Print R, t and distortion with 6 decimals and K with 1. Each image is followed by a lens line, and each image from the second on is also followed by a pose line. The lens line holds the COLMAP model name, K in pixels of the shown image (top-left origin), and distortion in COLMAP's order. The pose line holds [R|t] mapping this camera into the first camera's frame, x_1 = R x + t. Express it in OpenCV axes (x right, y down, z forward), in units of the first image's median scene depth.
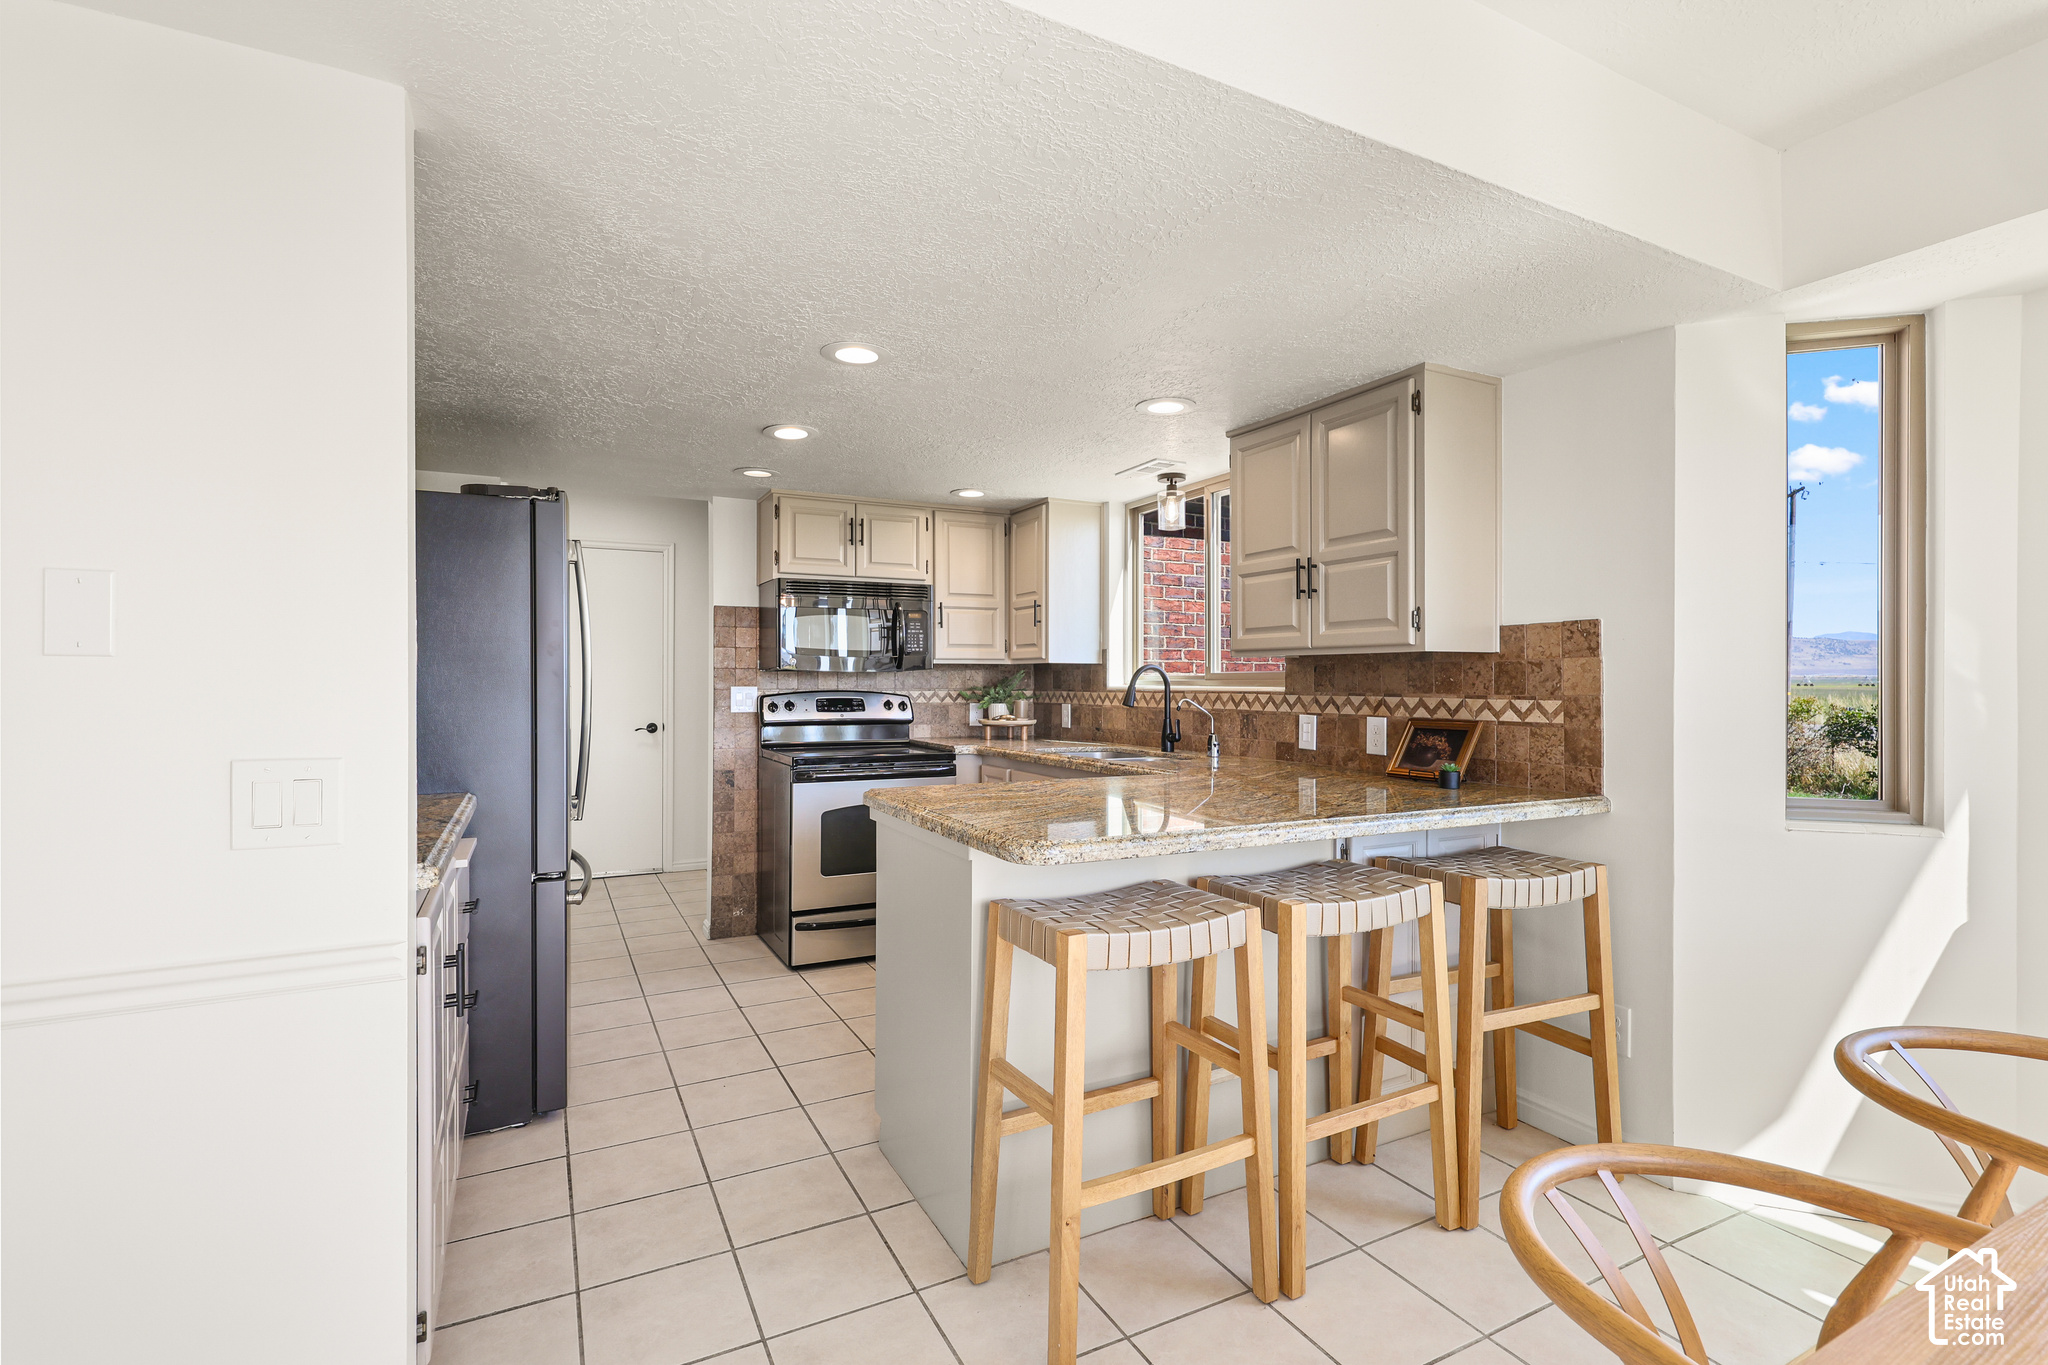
lens RADIAL K [[933.8, 0, 1011.8], [0, 933.8, 681.3], [0, 0, 1]] dist [-0.001418, 0.001870]
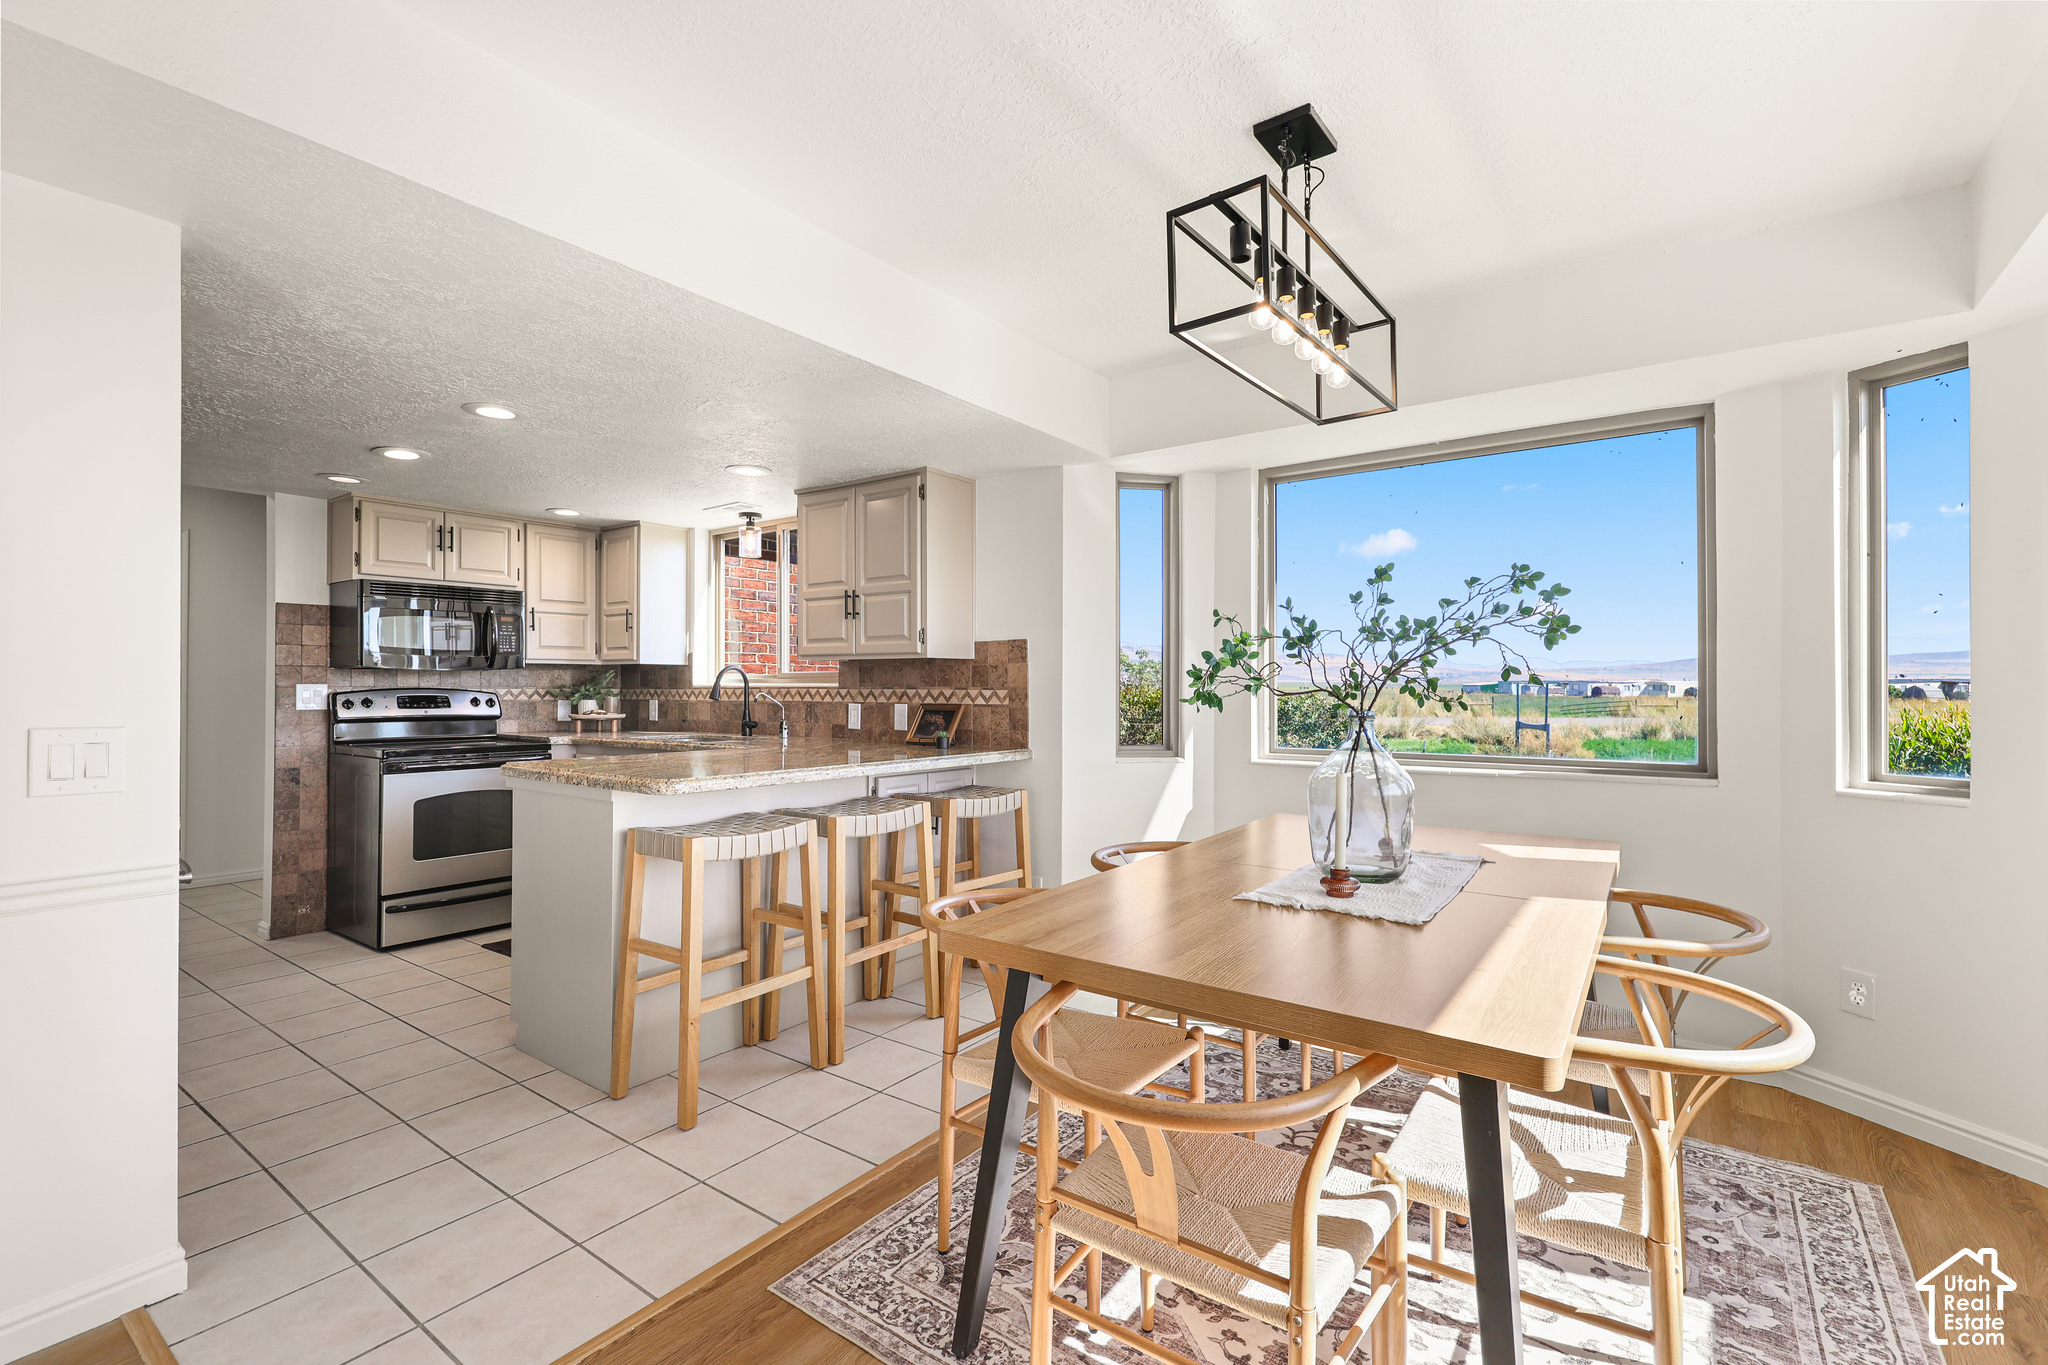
lens RADIAL K [[933.8, 0, 1024.8], [0, 933.8, 680.0], [0, 0, 1]] dist [-0.001418, 0.001870]
pose [[0.892338, 0.002357, 0.451362, -0.069729], [0.000410, 0.999982, -0.006031, 0.009400], [-0.451368, 0.005567, 0.892321, -0.300388]]
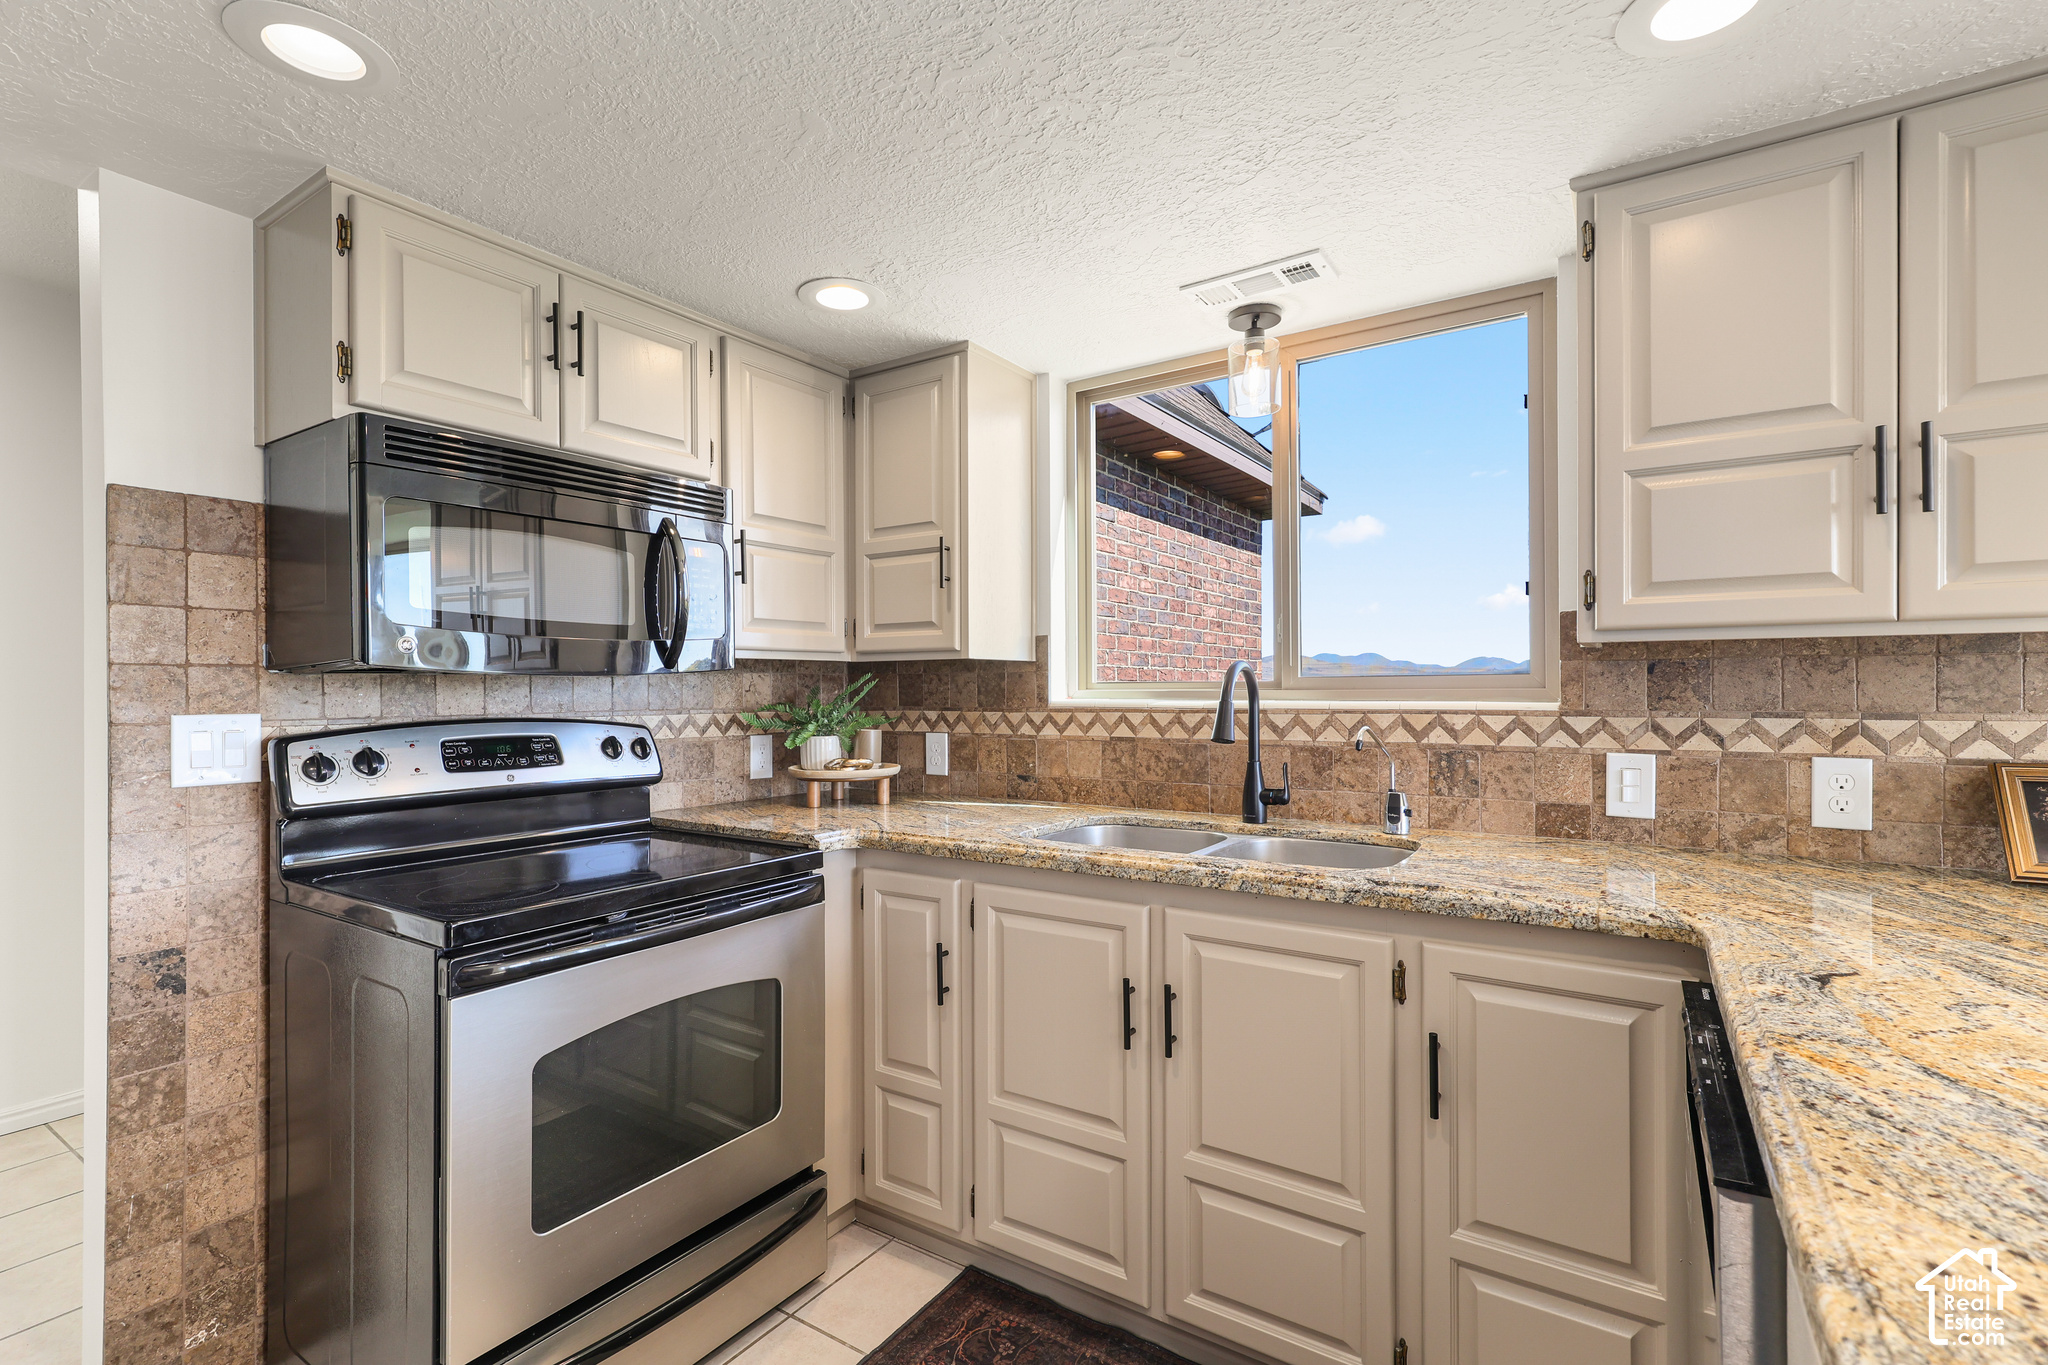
lens RADIAL K [[933.8, 0, 1006.6], [0, 933.8, 691.0], [0, 0, 1]] dist [-0.001418, 0.001870]
pose [[0.873522, -0.006435, 0.486742, -0.241652], [0.005895, 0.999979, 0.002640, -0.003289], [-0.486749, 0.000563, 0.873542, 0.656391]]
